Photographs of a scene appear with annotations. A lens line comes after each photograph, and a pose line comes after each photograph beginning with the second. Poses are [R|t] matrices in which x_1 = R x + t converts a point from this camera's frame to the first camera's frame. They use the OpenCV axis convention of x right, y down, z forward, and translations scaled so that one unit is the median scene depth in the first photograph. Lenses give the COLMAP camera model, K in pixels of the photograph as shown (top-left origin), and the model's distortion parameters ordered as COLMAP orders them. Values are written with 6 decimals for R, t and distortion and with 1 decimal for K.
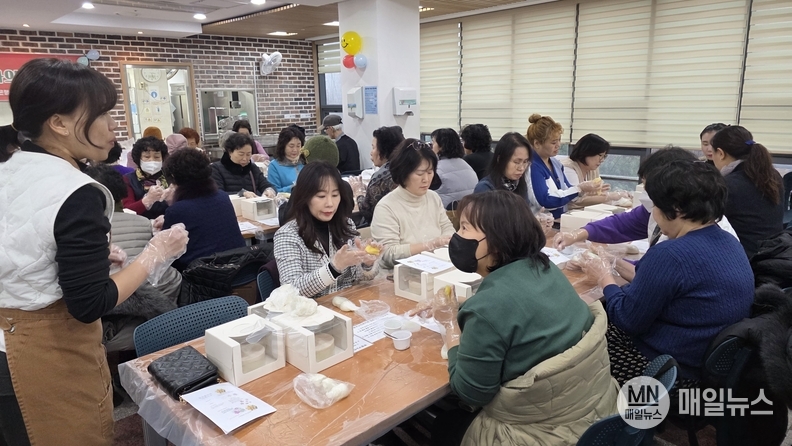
lens RADIAL K [[525.5, 0, 396.0], [0, 525.5, 223.0], [0, 0, 1]] dist [0.046583, 0.000677]
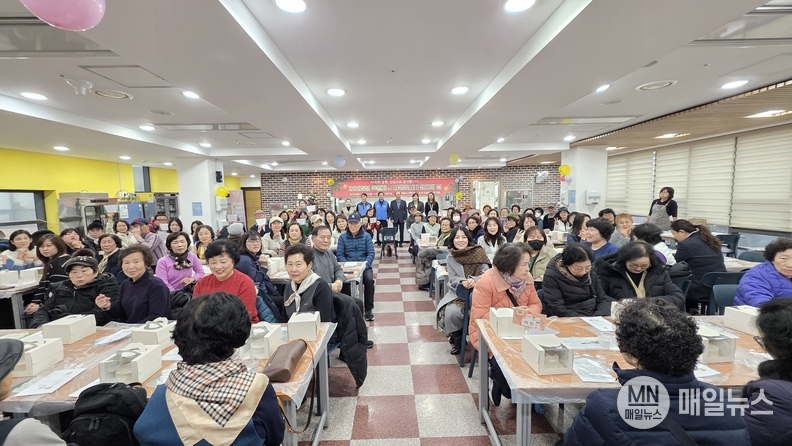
lens RADIAL K [[304.8, 0, 396.0], [0, 304.8, 223.0], [0, 0, 1]] dist [-0.000046, -0.000006]
pose [[0.721482, 0.076470, -0.688198, 0.217314], [-0.166788, 0.983812, -0.065538, 0.044688], [0.672046, 0.162068, 0.722557, -0.212834]]
